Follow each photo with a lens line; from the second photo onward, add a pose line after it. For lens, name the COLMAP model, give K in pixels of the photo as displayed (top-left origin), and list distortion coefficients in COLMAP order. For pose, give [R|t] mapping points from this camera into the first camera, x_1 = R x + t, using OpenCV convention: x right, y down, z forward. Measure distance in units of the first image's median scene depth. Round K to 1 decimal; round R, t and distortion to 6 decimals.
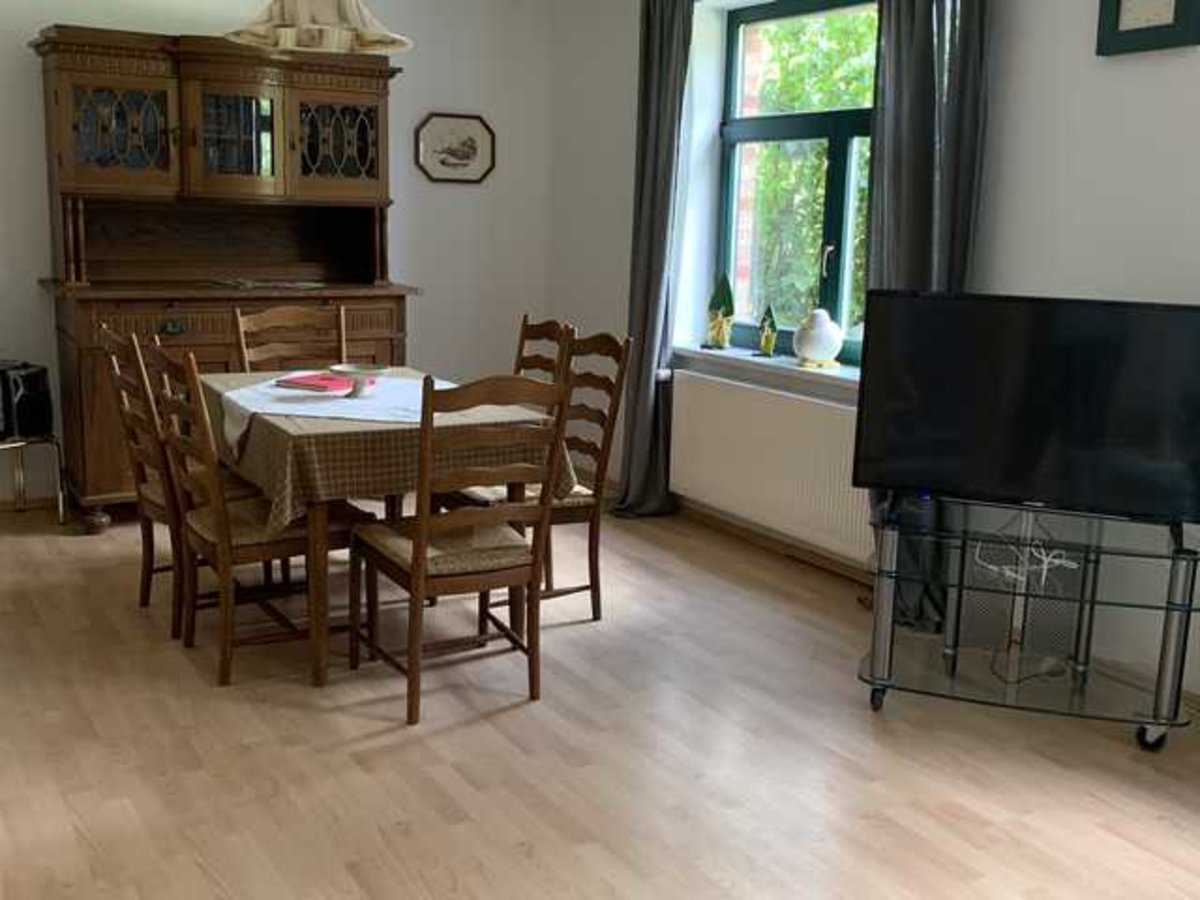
lens RADIAL K [[1315.8, 0, 600.0], [0, 1315.8, 450.0], [0, 0, 1]] dist [0.017614, 0.008766]
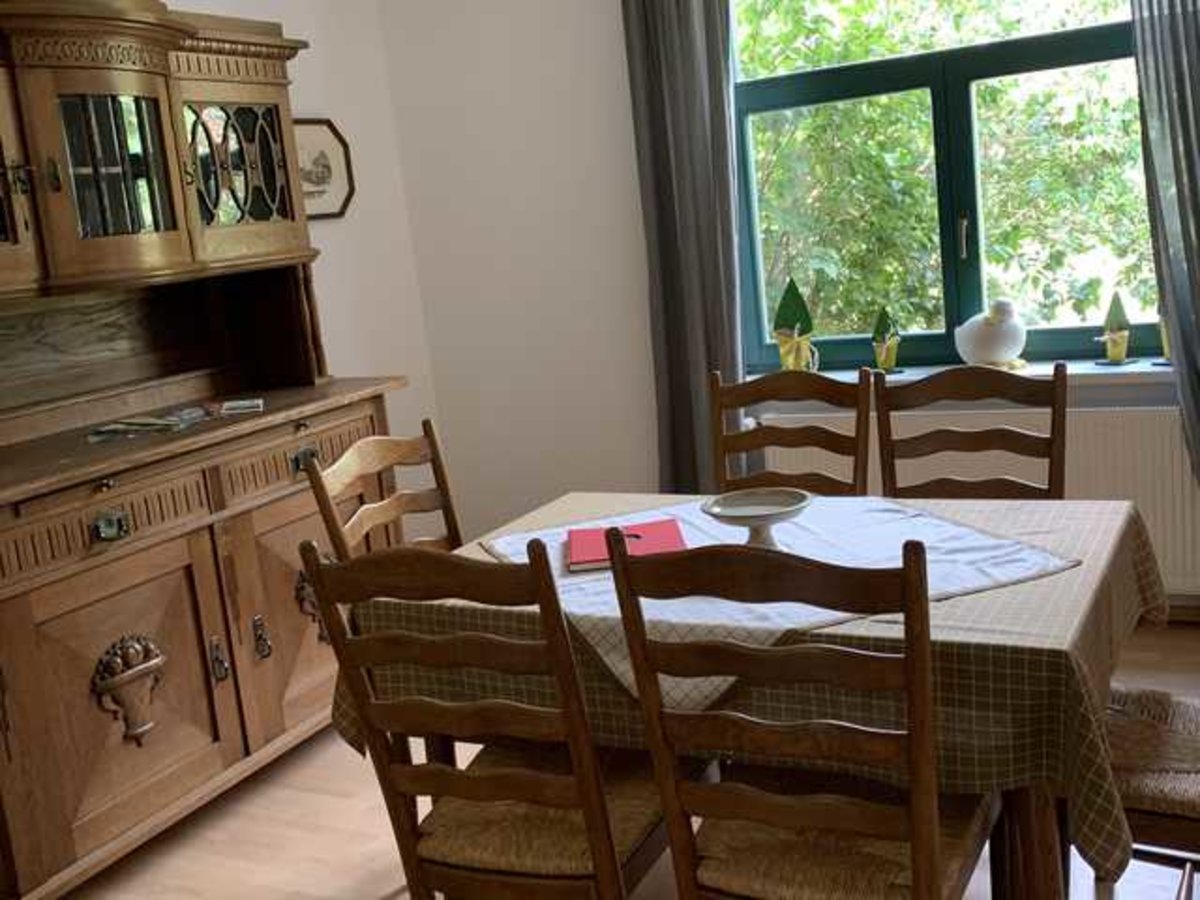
lens RADIAL K [[1261.0, 0, 600.0], [0, 1261.0, 450.0], [0, 0, 1]] dist [-0.009021, -0.001645]
pose [[0.849268, -0.216390, 0.481579, -0.361321], [0.224195, 0.973634, 0.042117, -0.092118], [-0.477995, 0.072199, 0.875390, 0.416046]]
